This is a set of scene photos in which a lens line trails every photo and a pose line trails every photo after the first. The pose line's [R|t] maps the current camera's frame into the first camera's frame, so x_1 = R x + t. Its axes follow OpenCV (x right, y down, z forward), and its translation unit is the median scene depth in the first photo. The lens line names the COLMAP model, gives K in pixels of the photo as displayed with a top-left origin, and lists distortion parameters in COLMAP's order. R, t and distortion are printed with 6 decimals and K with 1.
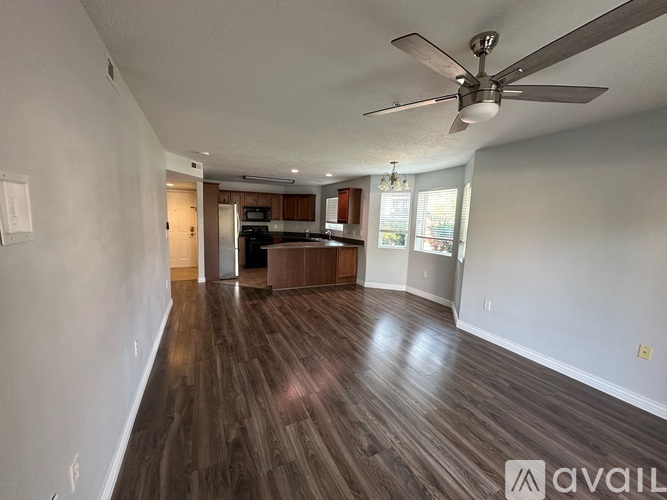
lens RADIAL K [[266.3, 0, 331.7], [0, 266.3, 249.2], [0, 0, 1]] dist [-0.002444, -0.000018]
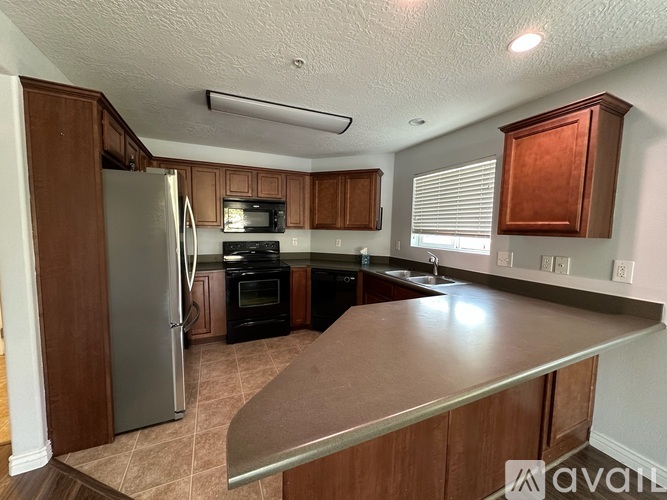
lens RADIAL K [[266.3, 0, 333.6], [0, 266.3, 250.6], [0, 0, 1]] dist [-0.002444, -0.000018]
pose [[0.999561, -0.013462, -0.026385, -0.136837], [0.012791, 0.999595, -0.025430, -0.060601], [0.026716, 0.025082, 0.999328, 0.557279]]
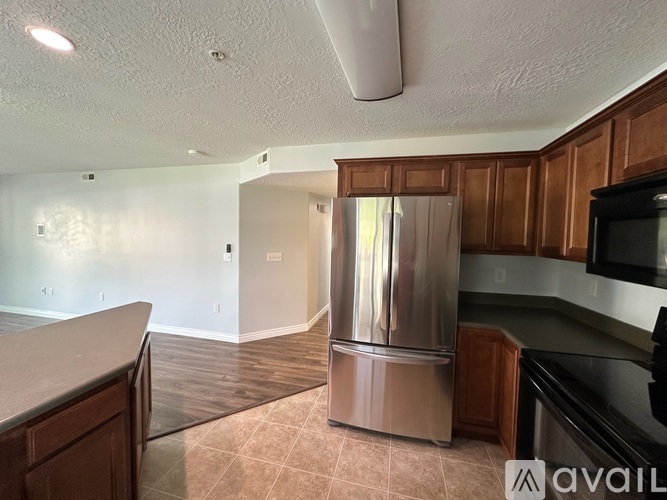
lens RADIAL K [[266.3, 0, 332.7], [0, 266.3, 247.6], [0, 0, 1]] dist [-0.002444, -0.000018]
pose [[-0.643033, -0.009846, -0.765775, -0.082604], [-0.128497, 0.987129, 0.095208, -0.114118], [0.754981, 0.159621, -0.636022, 0.948120]]
